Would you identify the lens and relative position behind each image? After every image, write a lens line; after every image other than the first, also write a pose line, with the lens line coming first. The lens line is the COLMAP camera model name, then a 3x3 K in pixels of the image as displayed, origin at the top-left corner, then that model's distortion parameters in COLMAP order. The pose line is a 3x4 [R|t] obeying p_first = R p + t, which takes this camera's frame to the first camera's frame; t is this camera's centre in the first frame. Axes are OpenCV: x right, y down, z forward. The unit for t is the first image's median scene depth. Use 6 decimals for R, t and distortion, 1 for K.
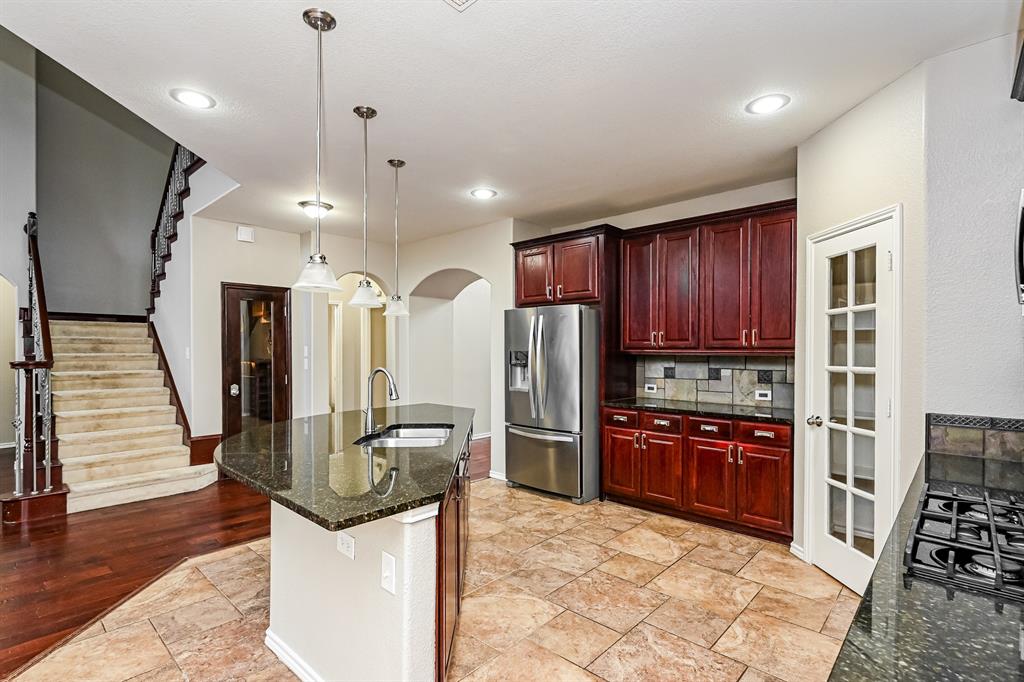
lens RADIAL K [[485.5, 0, 510.1], [0, 485.5, 356.7], [0, 0, 1]] dist [0.008407, -0.002389]
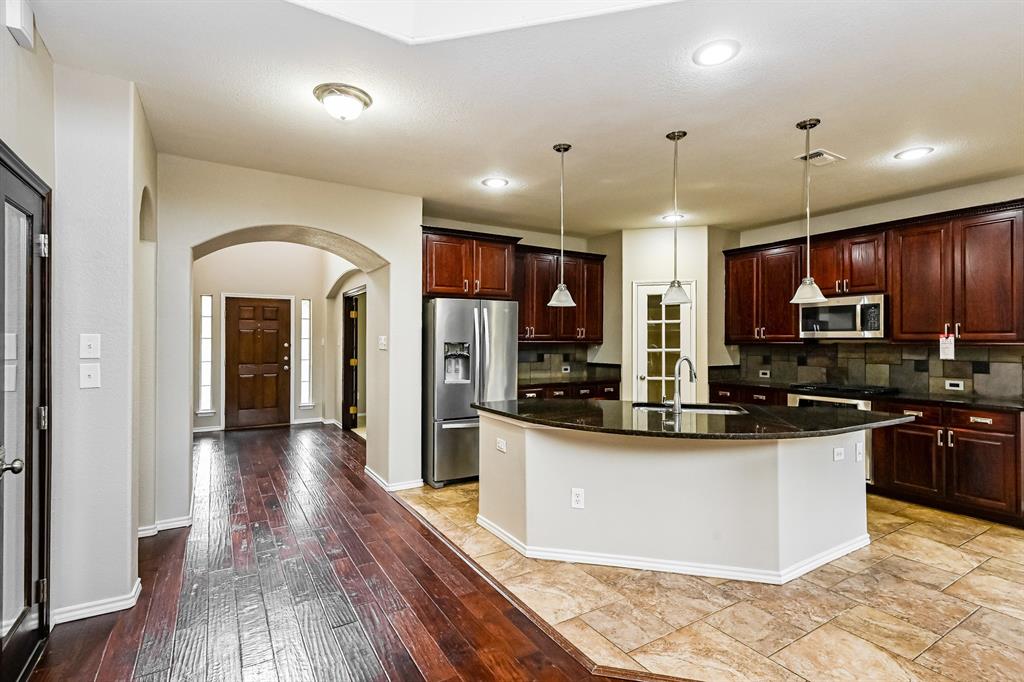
lens RADIAL K [[485.5, 0, 512.0], [0, 485.5, 336.4], [0, 0, 1]] dist [0.008407, -0.002389]
pose [[0.270285, 0.007973, 0.962747, -1.057537], [0.012950, 0.999845, -0.011916, -0.011891], [-0.962693, 0.015688, 0.270140, 0.747196]]
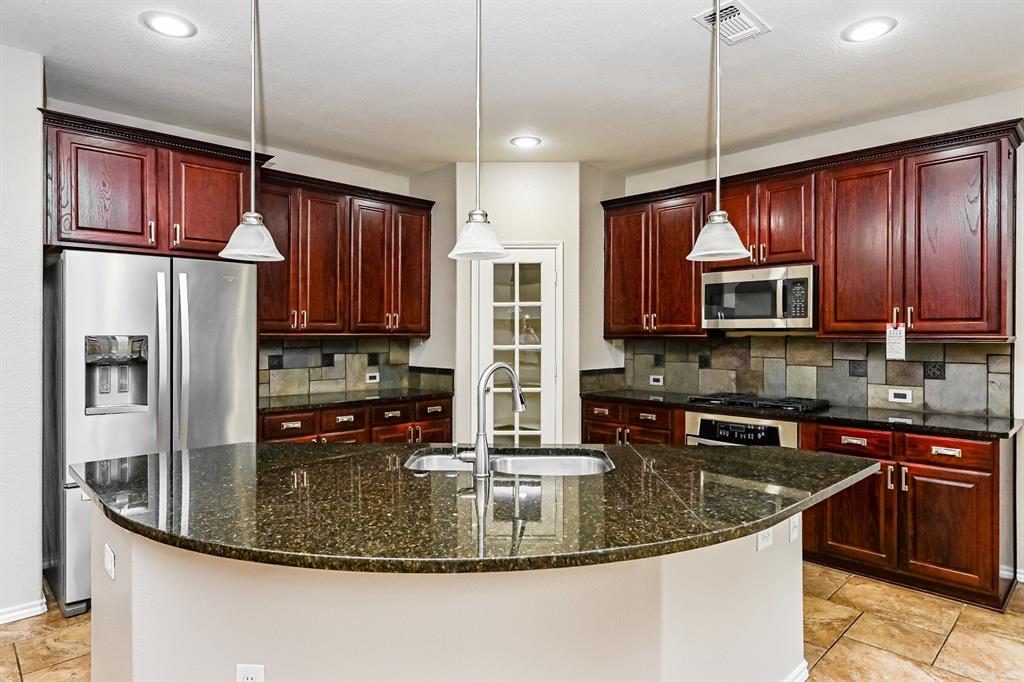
lens RADIAL K [[581.5, 0, 513.5], [0, 581.5, 334.6], [0, 0, 1]] dist [-0.003366, 0.000201]
pose [[0.051919, -0.002873, 0.998647, -0.680707], [0.013881, 0.999901, 0.002155, -0.009313], [-0.998555, 0.013750, 0.051954, 0.648893]]
